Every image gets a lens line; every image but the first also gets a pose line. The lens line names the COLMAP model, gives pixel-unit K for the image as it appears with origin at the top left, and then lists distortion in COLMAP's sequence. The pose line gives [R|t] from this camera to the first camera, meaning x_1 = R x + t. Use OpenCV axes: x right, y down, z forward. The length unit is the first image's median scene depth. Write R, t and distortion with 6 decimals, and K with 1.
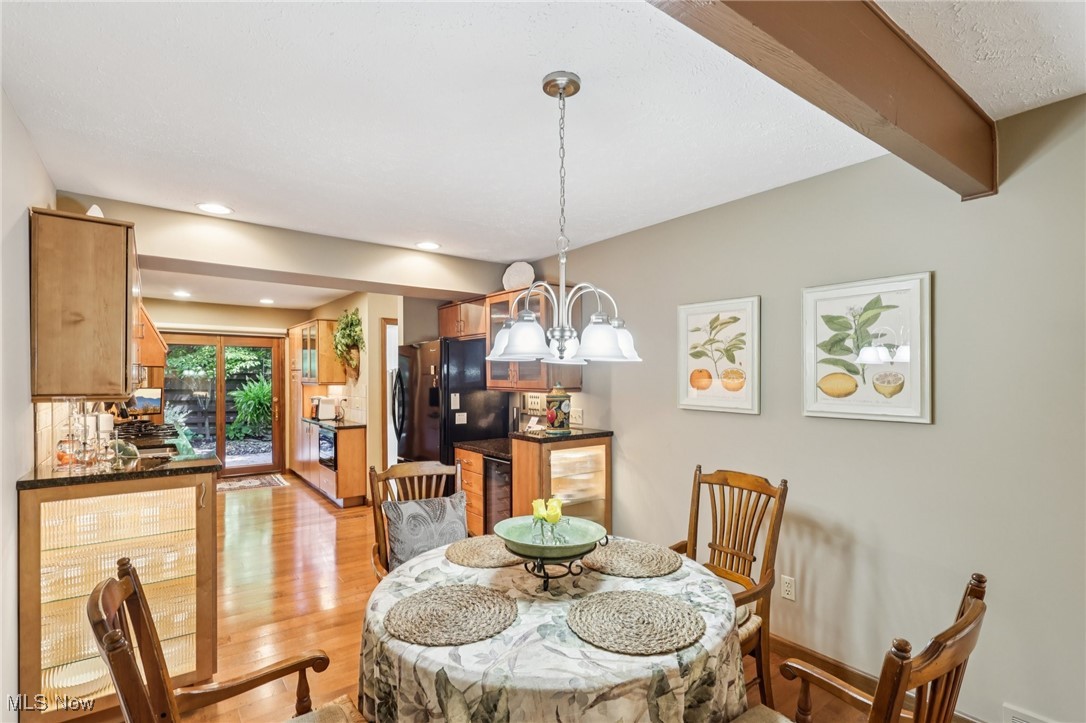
lens RADIAL K [[506.5, 0, 540.5], [0, 506.5, 370.2], [0, 0, 1]] dist [0.004976, -0.000170]
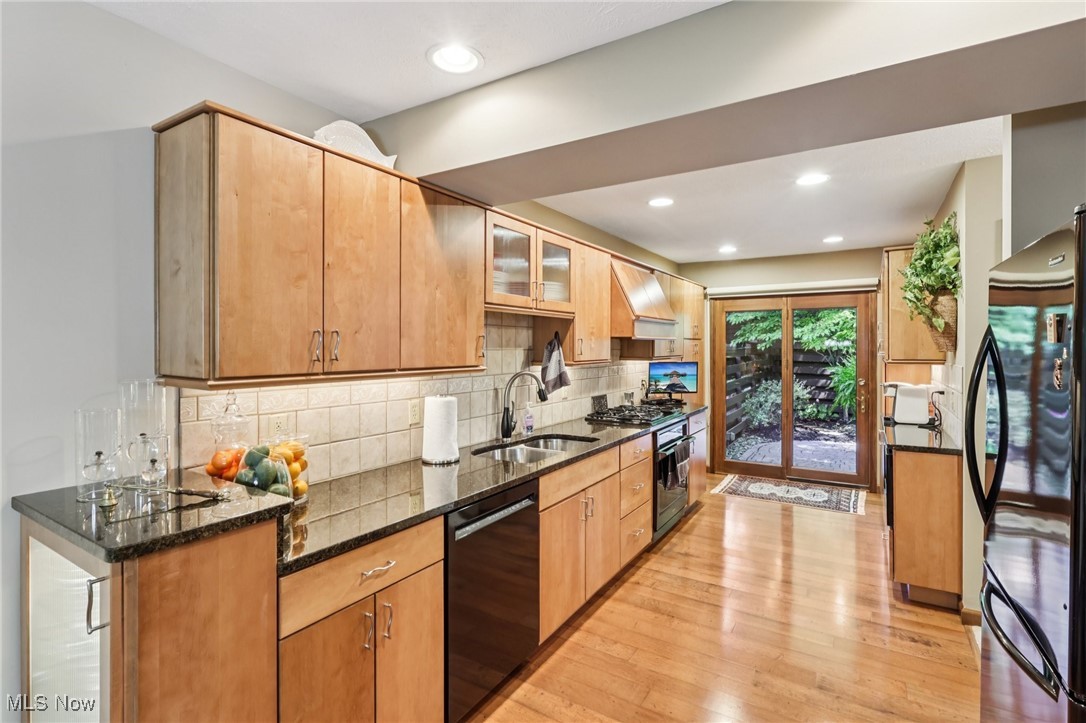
lens RADIAL K [[506.5, 0, 545.3], [0, 506.5, 347.7], [0, 0, 1]] dist [0.004976, -0.000170]
pose [[0.347753, 0.003185, -0.937581, -0.028601], [0.006290, 0.999964, 0.005730, 0.005670], [0.937565, -0.007890, 0.347720, 0.422112]]
